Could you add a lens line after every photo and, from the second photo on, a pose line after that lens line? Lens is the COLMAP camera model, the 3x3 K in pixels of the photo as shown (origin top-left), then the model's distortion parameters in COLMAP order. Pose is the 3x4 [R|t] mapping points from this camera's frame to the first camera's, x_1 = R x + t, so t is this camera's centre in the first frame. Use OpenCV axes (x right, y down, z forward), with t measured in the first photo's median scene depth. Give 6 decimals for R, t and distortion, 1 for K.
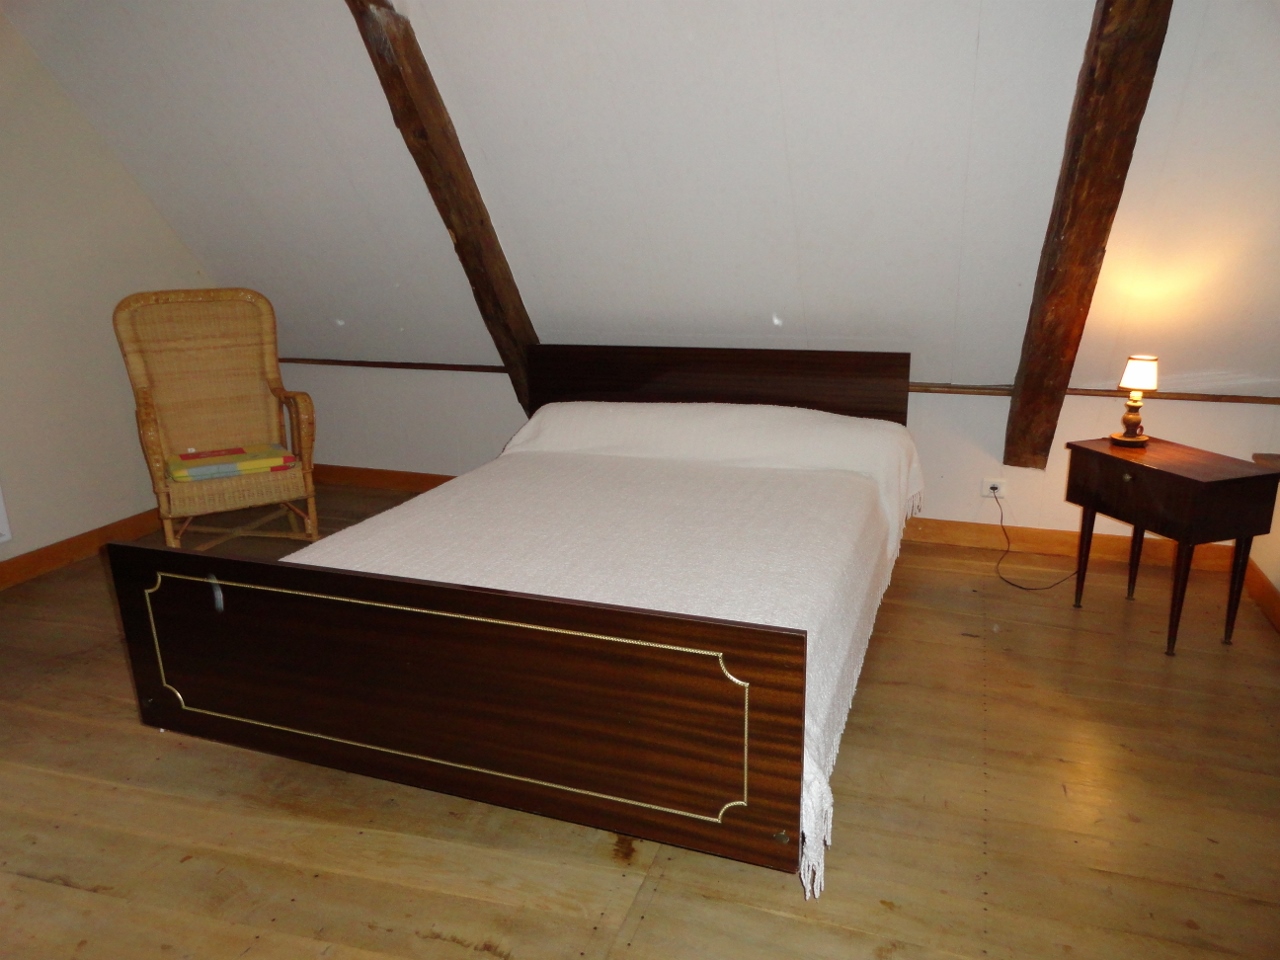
lens RADIAL K [[885.9, 0, 640.0], [0, 885.9, 480.0], [0, 0, 1]] dist [0.004509, -0.002677]
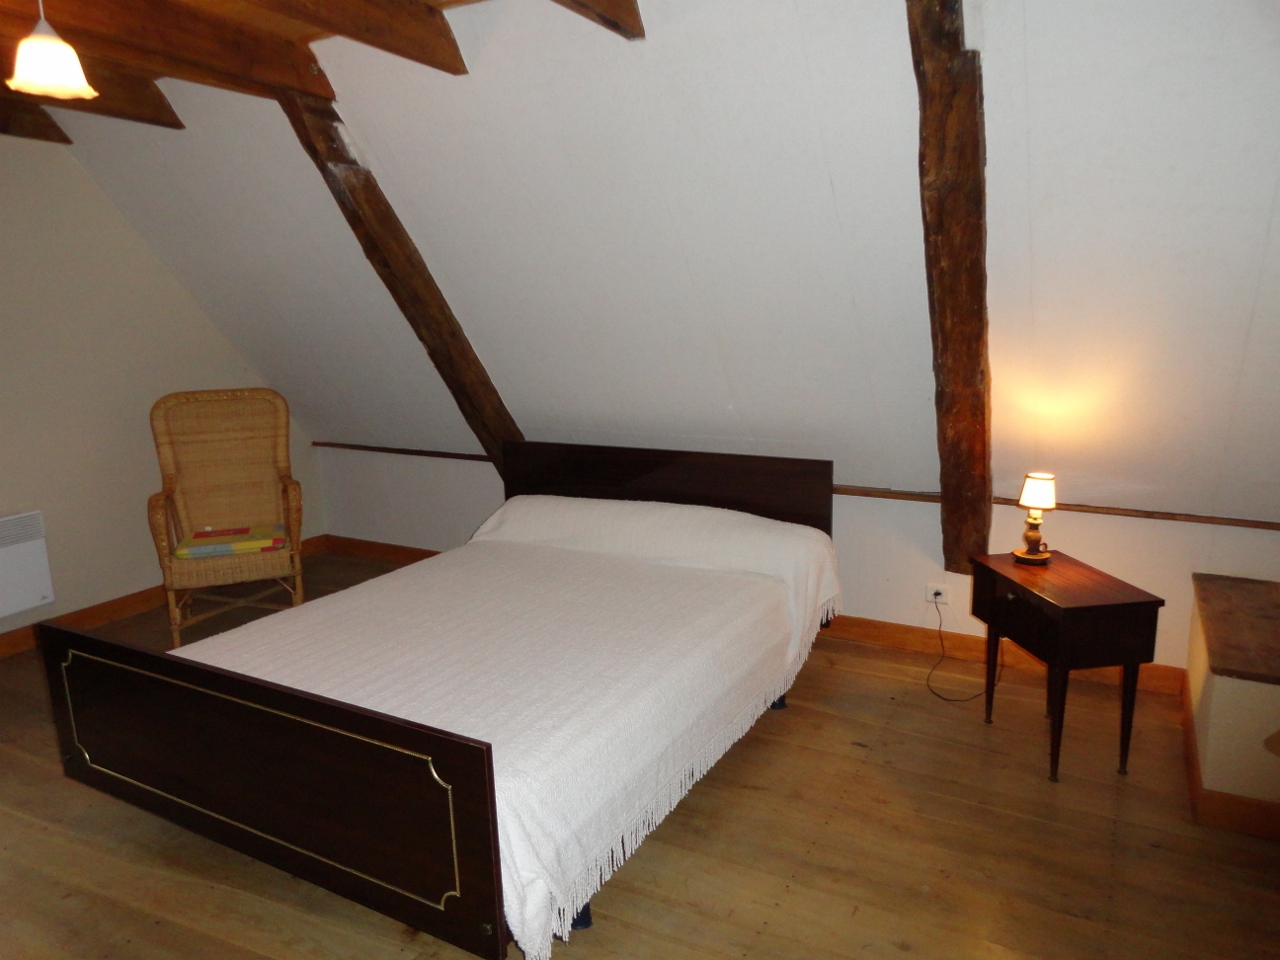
lens RADIAL K [[887.0, 0, 640.0], [0, 887.0, 480.0], [0, 0, 1]] dist [0.005743, 0.000813]
pose [[0.986927, 0.025263, -0.159178, 0.246035], [-0.036158, 0.997169, -0.065927, -0.044450], [0.157061, 0.070821, 0.985046, -0.052528]]
